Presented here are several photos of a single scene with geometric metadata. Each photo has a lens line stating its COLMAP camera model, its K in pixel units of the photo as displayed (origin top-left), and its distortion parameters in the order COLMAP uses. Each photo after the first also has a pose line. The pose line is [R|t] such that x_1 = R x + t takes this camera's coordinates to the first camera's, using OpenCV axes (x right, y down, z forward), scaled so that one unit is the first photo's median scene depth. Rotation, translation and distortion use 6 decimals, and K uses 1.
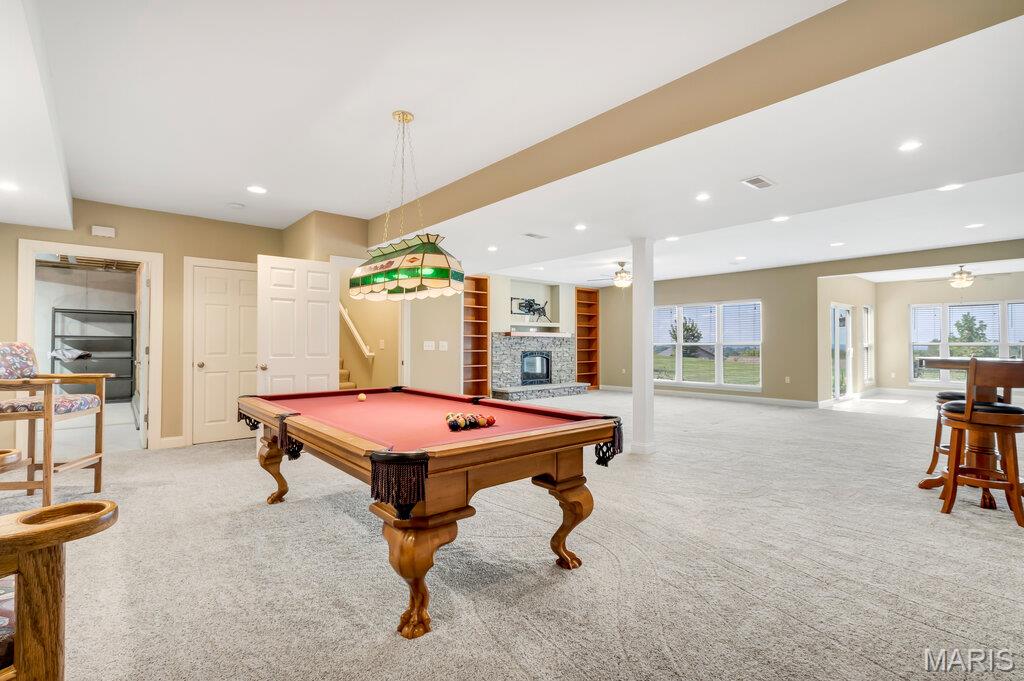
lens RADIAL K [[469.4, 0, 508.8], [0, 469.4, 340.6], [0, 0, 1]] dist [-0.012453, 0.000246]
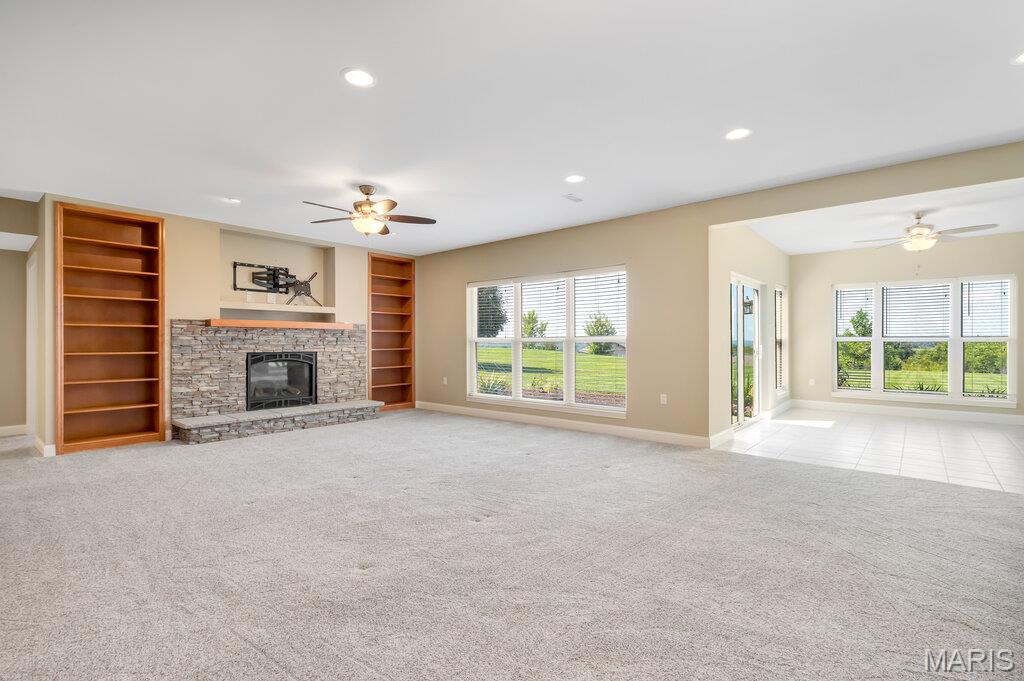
lens RADIAL K [[469.4, 0, 508.8], [0, 469.4, 340.6], [0, 0, 1]] dist [-0.012453, 0.000246]
pose [[0.989038, -0.002784, 0.147633, 0.252493], [0.001832, 0.999977, 0.006583, 0.003961], [-0.147648, -0.006240, 0.989020, 0.352029]]
